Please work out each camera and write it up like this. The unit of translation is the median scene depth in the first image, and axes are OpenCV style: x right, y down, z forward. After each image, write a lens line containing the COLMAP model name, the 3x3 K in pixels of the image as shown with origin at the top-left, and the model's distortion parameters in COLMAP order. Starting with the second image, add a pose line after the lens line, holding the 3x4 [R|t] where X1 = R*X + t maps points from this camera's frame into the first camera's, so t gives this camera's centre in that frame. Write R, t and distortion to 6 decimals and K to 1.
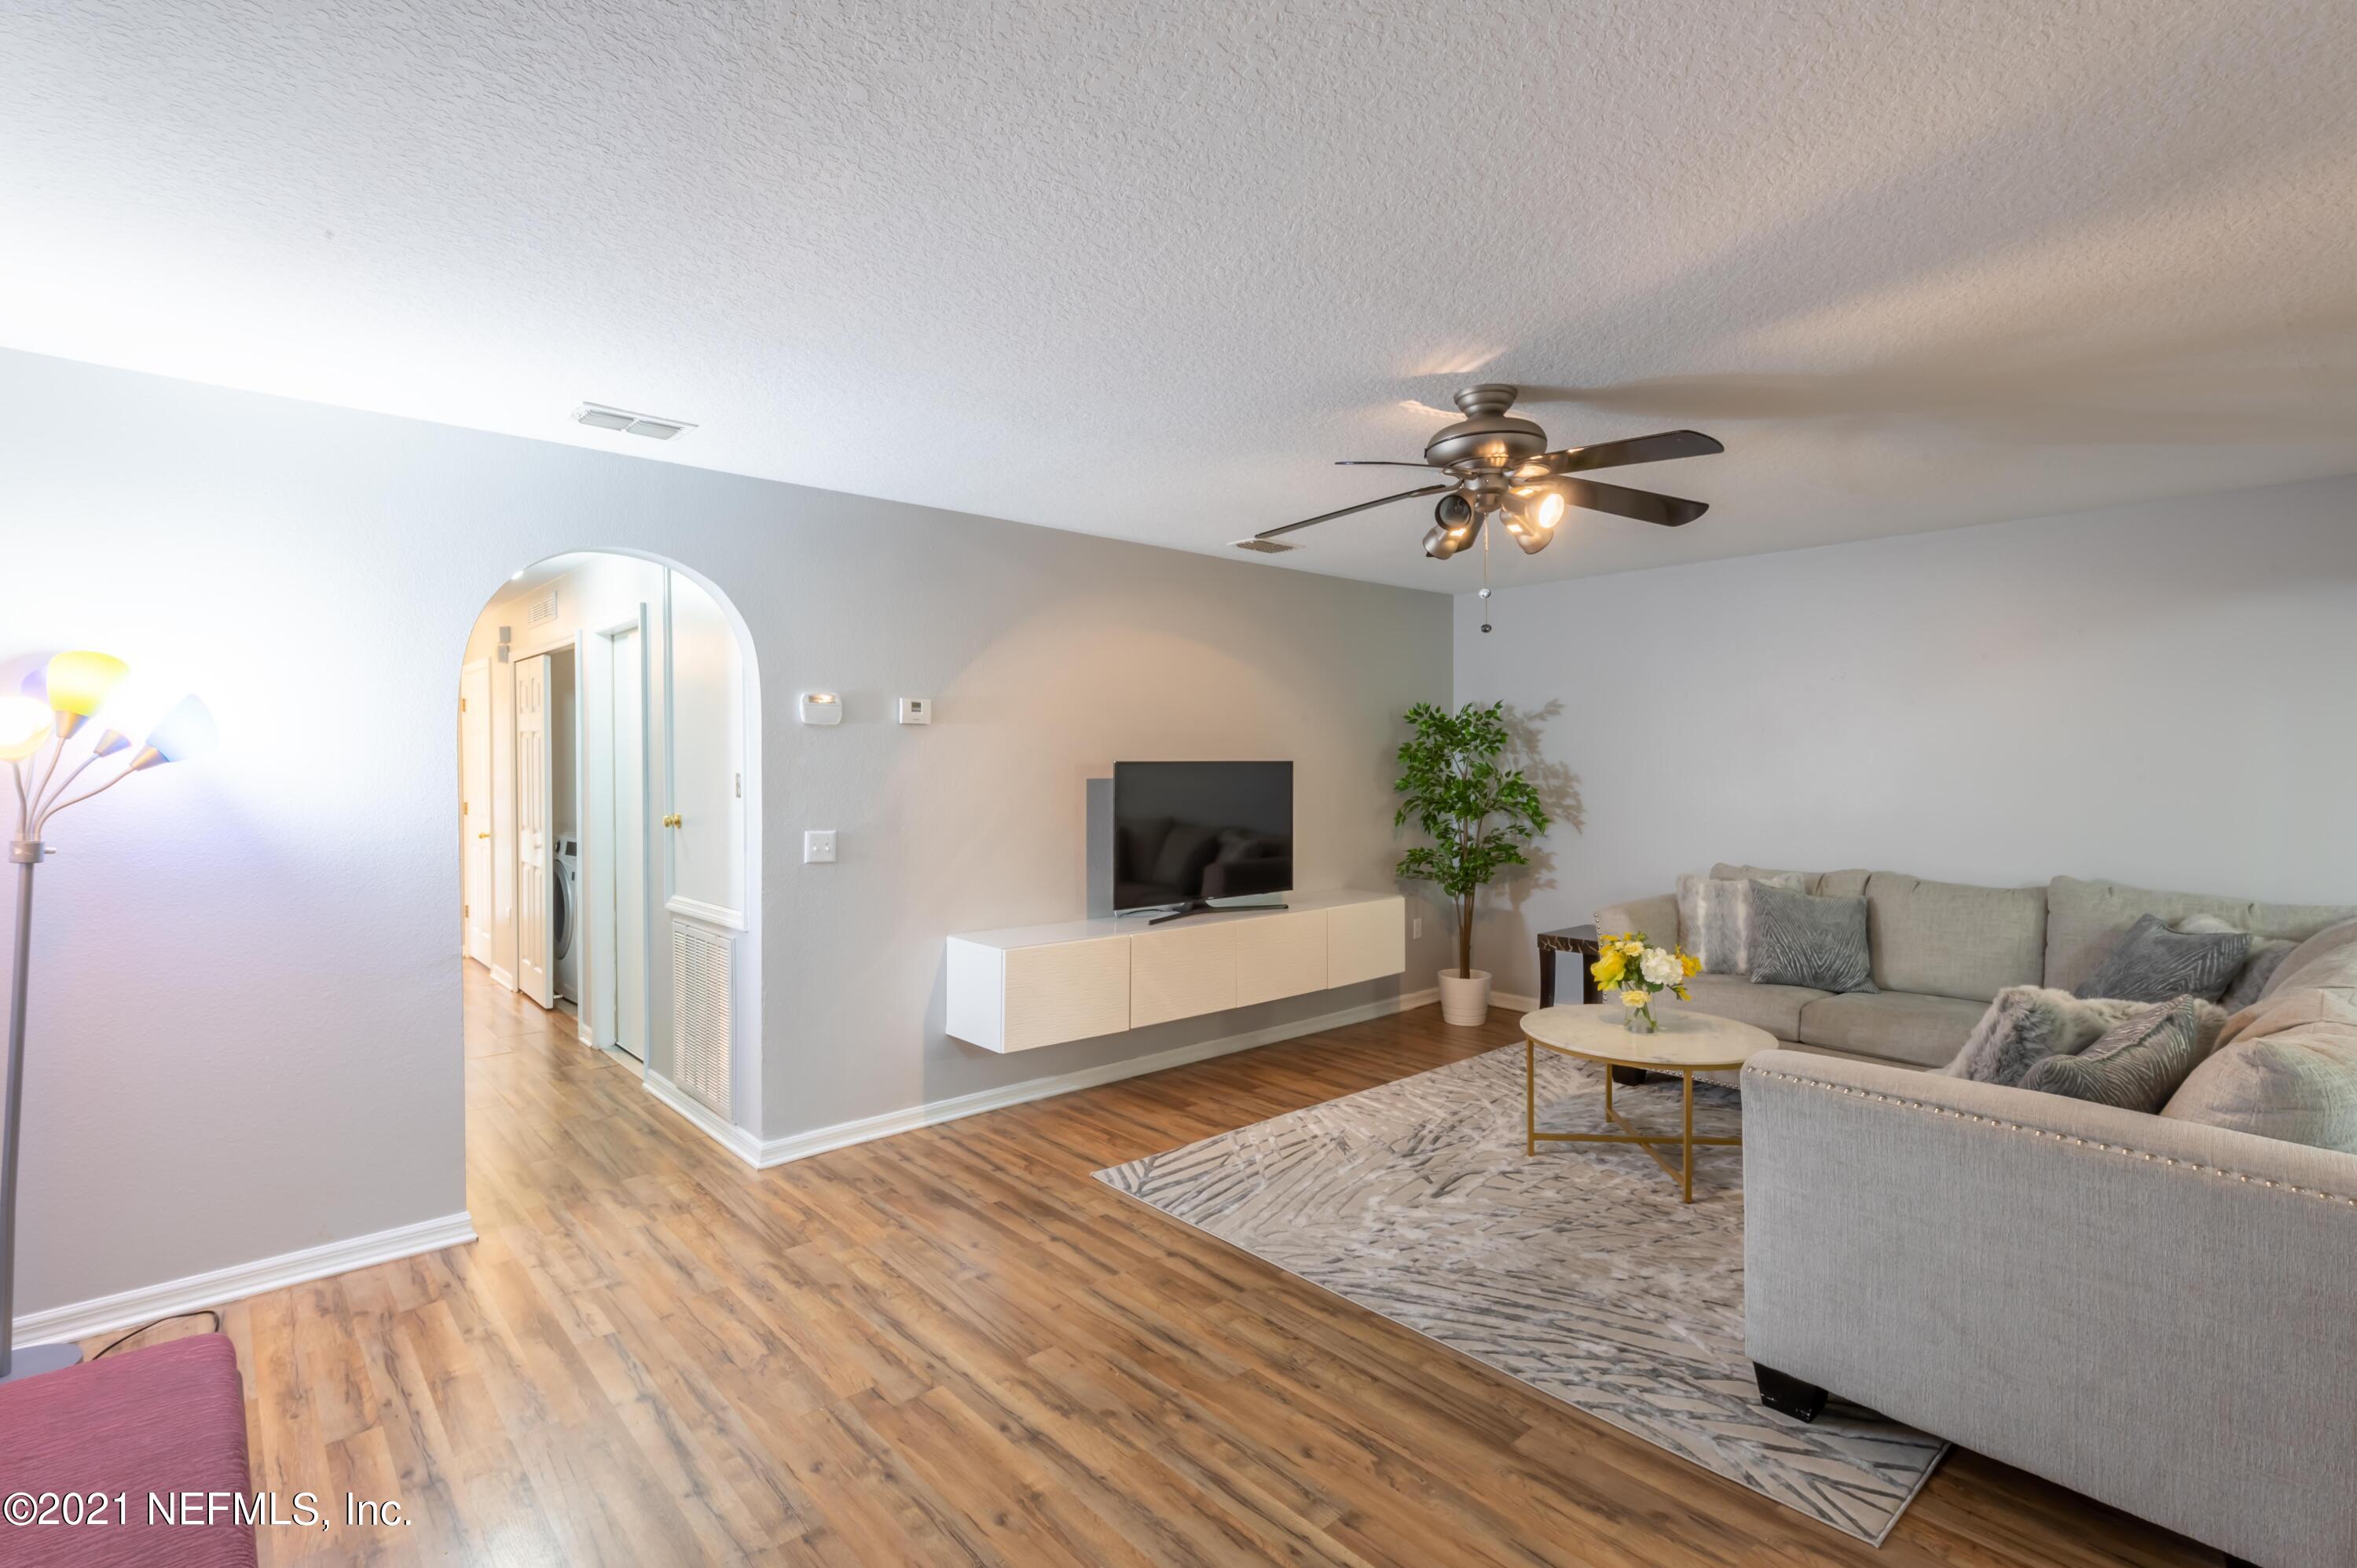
lens RADIAL K [[1107.7, 0, 1186.7], [0, 1107.7, 779.7], [0, 0, 1]] dist [0.010167, -0.001908]
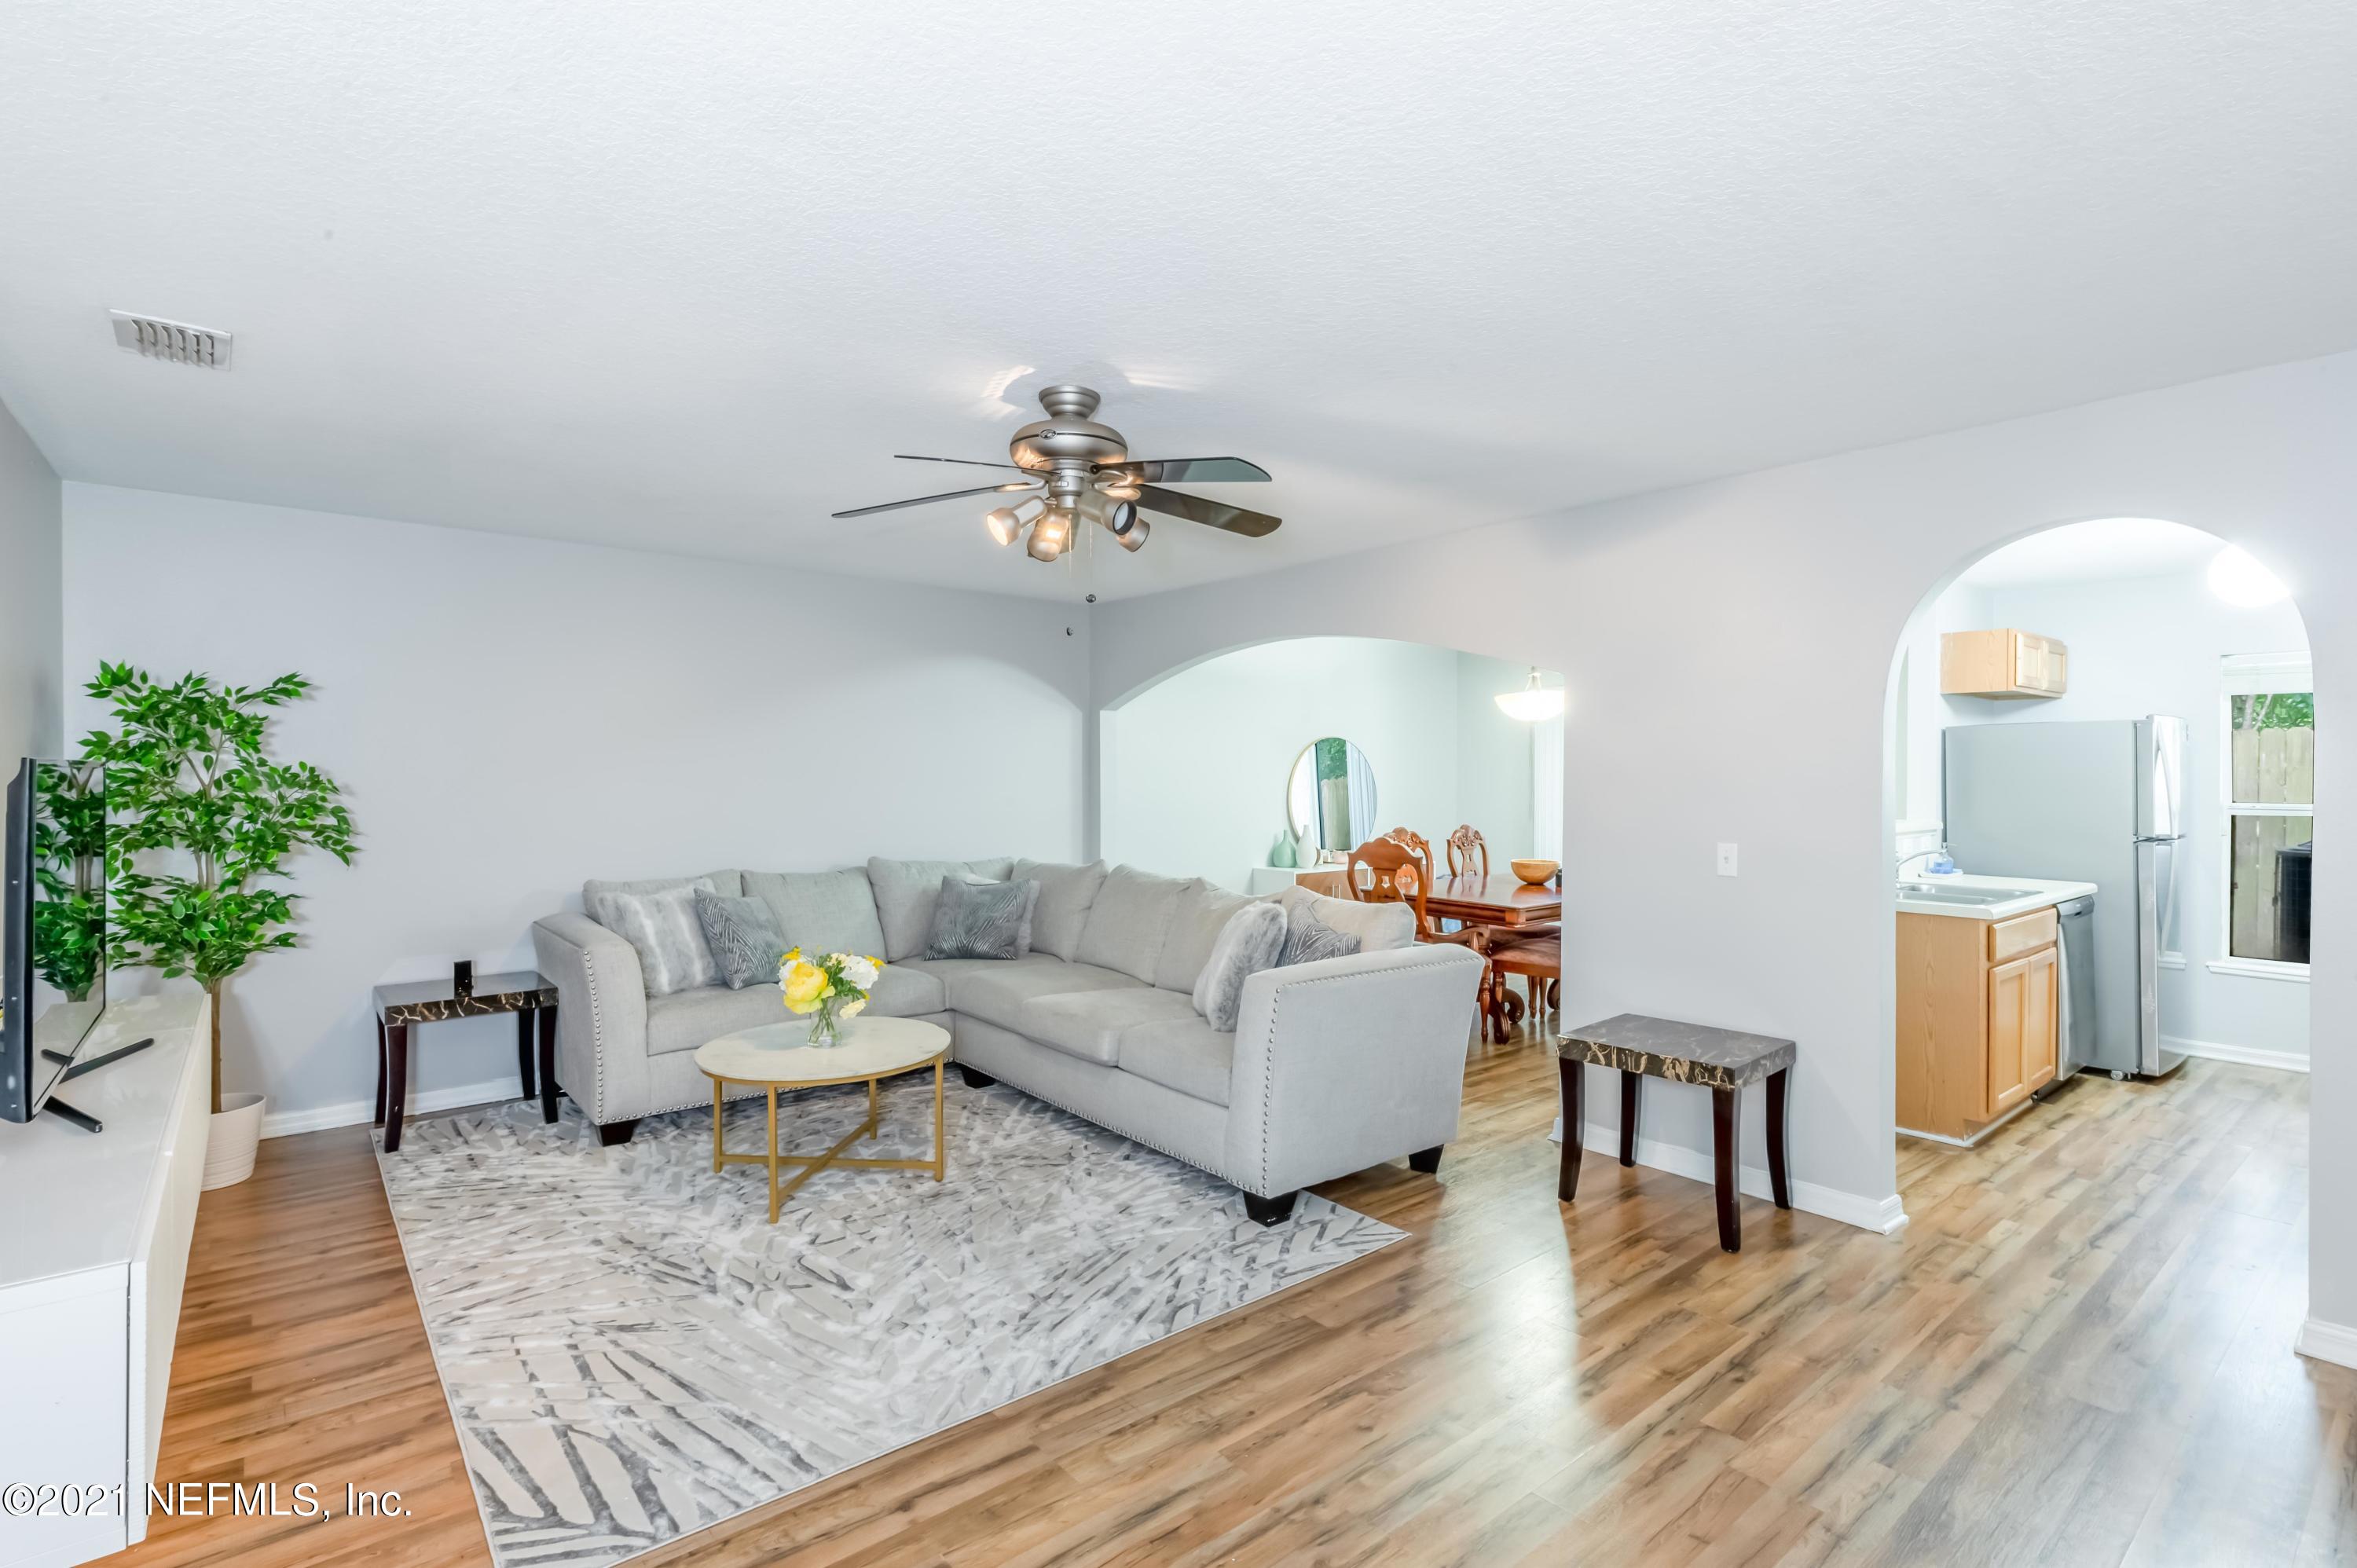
lens RADIAL K [[1107.7, 0, 1184.8], [0, 1107.7, 770.0], [0, 0, 1]] dist [0.010167, -0.001908]
pose [[0.034222, 0.001620, 0.999413, -0.578358], [0.013083, 0.999912, -0.002068, -0.006390], [-0.999329, 0.013146, 0.034198, 0.694115]]
